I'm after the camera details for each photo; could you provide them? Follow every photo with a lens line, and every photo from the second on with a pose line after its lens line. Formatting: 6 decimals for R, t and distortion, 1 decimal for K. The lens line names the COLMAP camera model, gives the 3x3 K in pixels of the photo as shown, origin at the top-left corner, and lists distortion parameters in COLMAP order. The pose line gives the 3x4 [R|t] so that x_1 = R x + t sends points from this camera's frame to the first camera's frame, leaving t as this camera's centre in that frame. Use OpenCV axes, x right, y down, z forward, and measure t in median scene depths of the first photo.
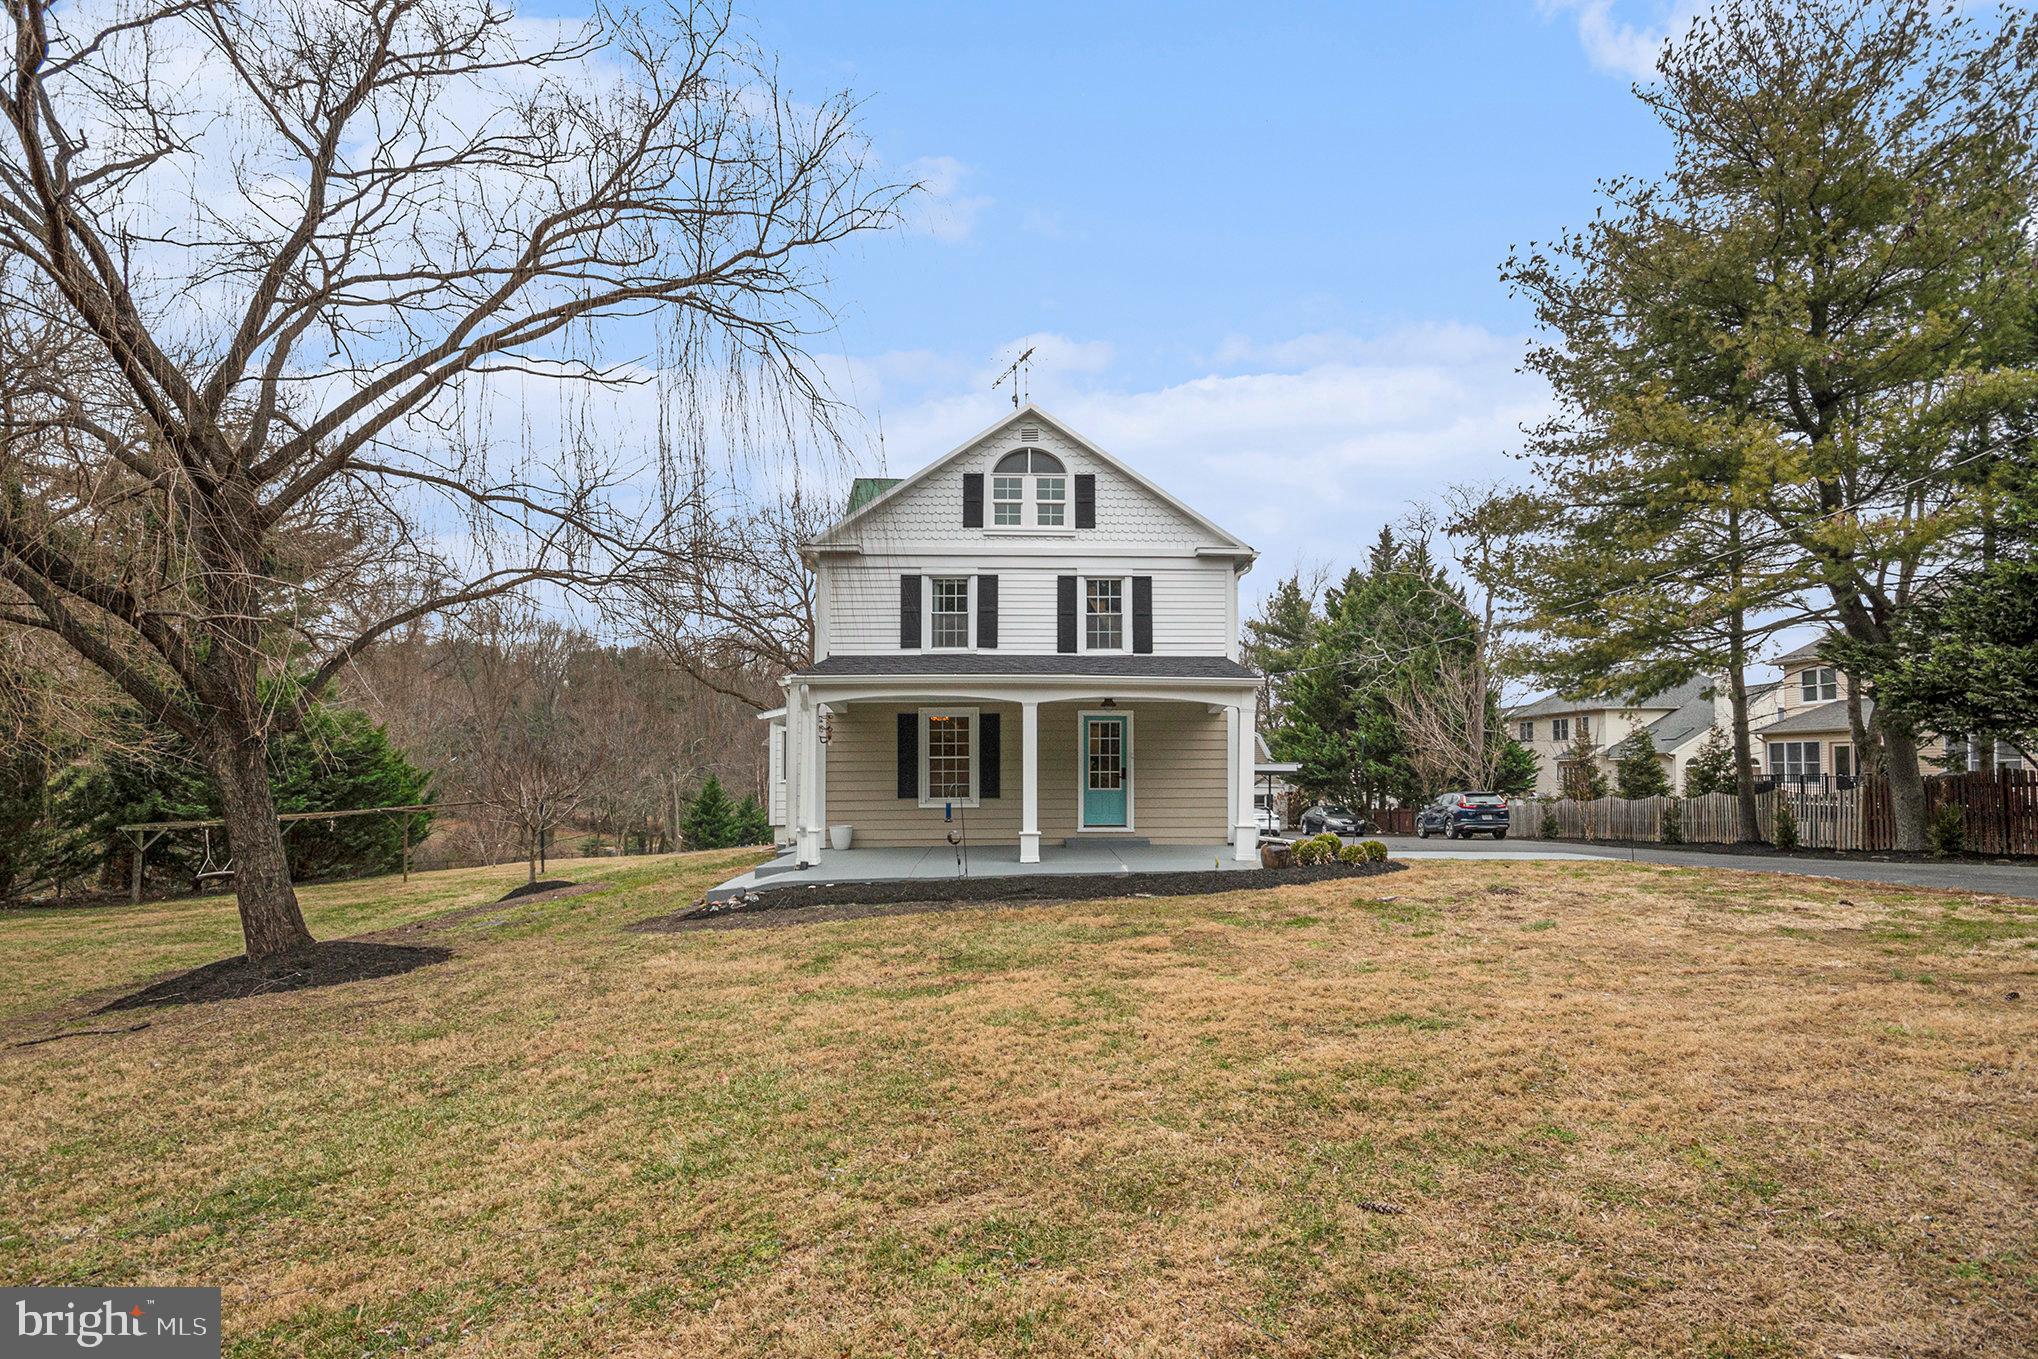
lens RADIAL K [[919.3, 0, 1014.4], [0, 919.3, 734.5], [0, 0, 1]] dist [0.001783, 0.000118]
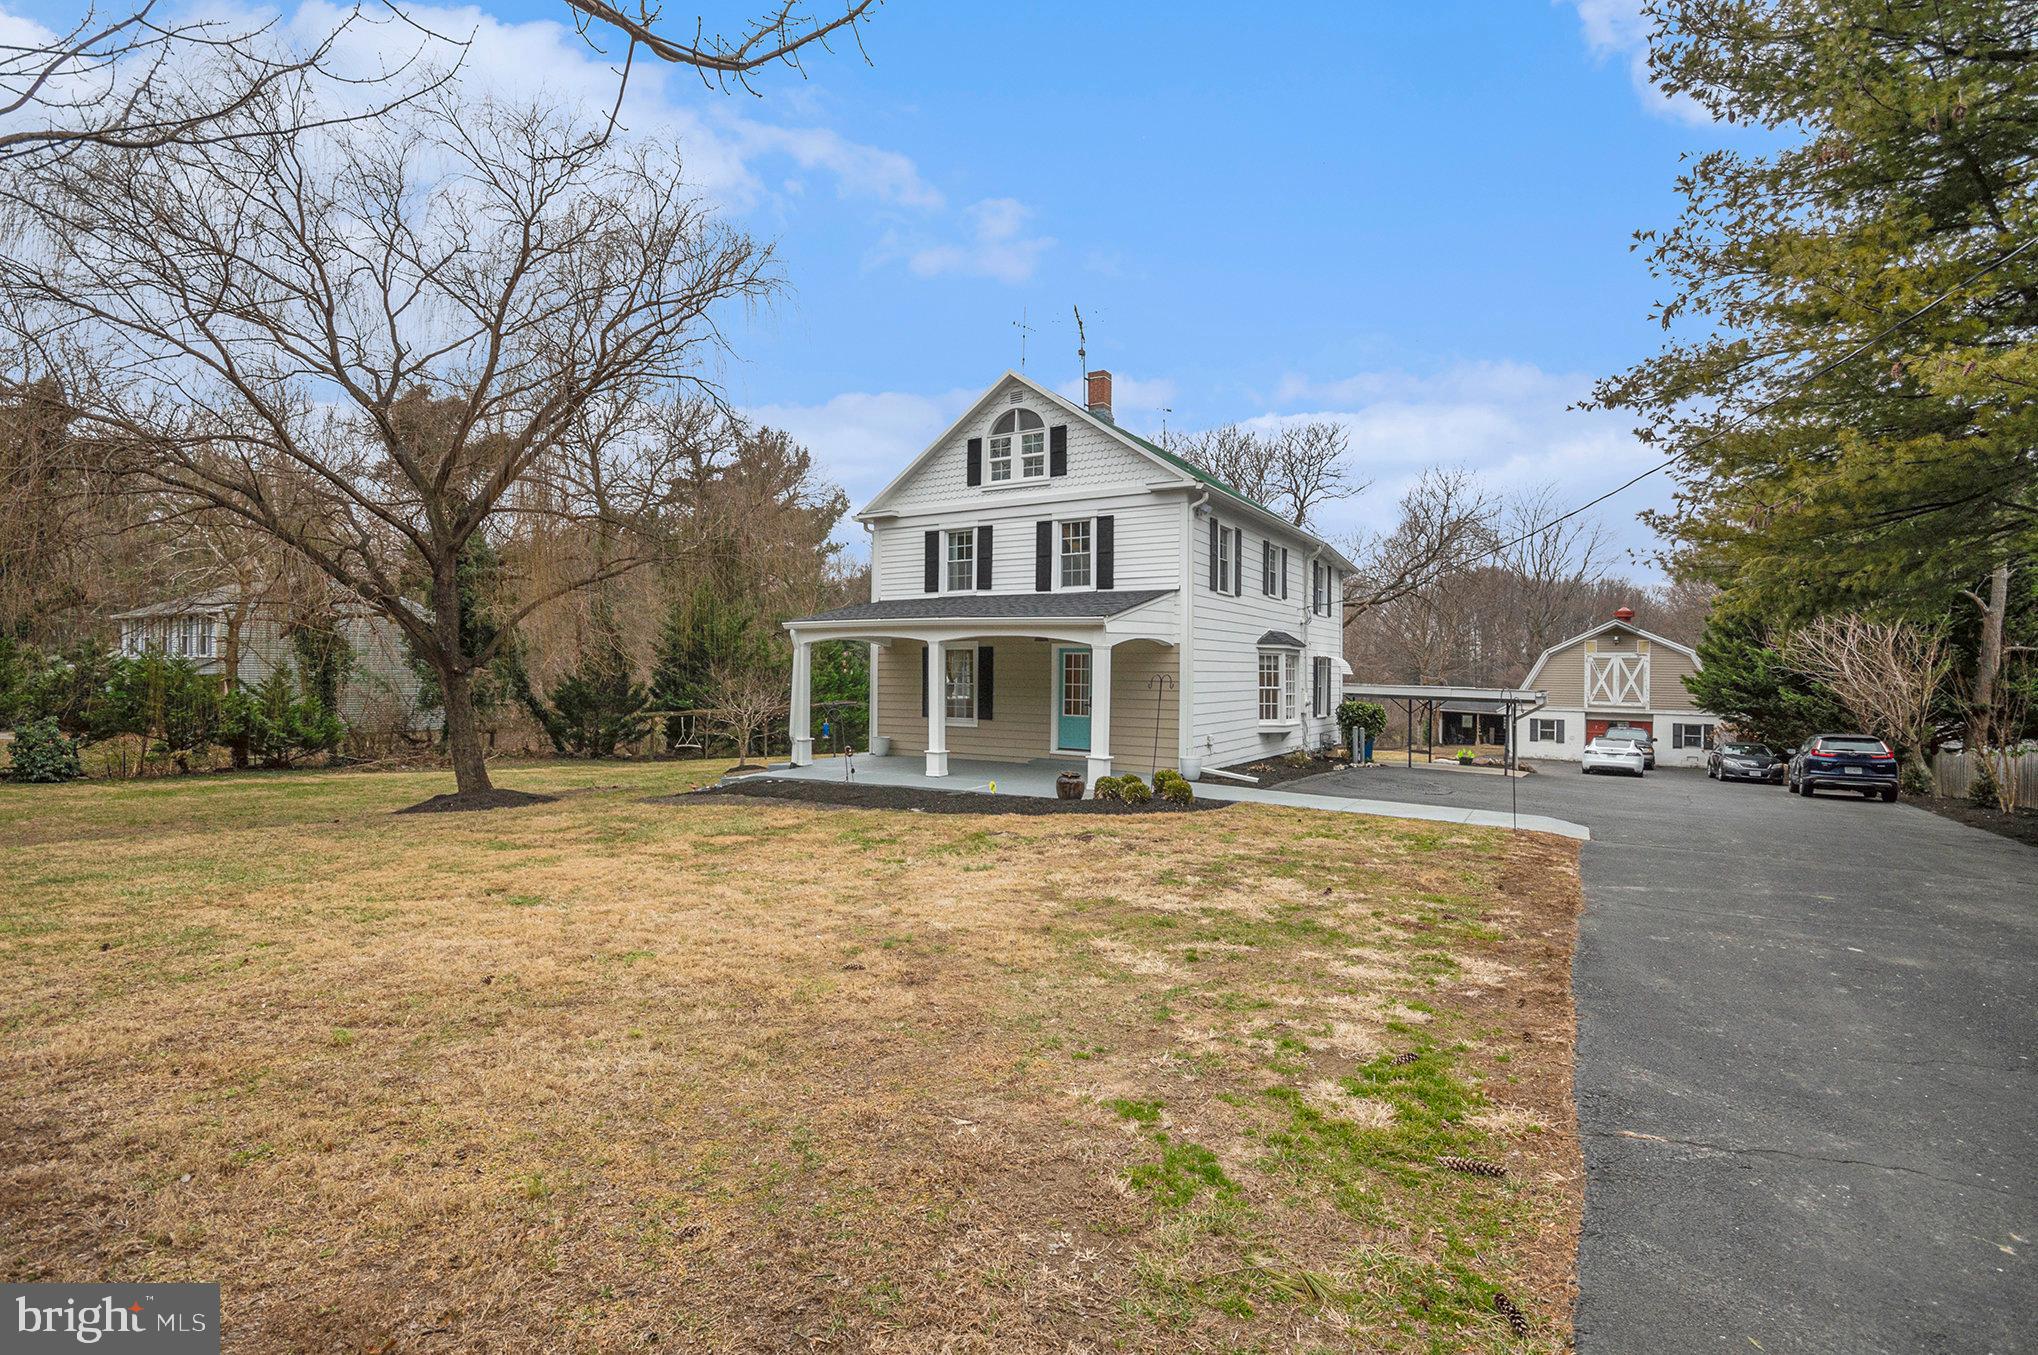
lens RADIAL K [[919.3, 0, 1013.8], [0, 919.3, 677.3], [0, 0, 1]] dist [0.001783, 0.000118]
pose [[0.842415, 0.011978, -0.538696, 0.622346], [0.005975, 0.999484, 0.031567, -0.020394], [0.538796, -0.029812, 0.841908, 0.045662]]
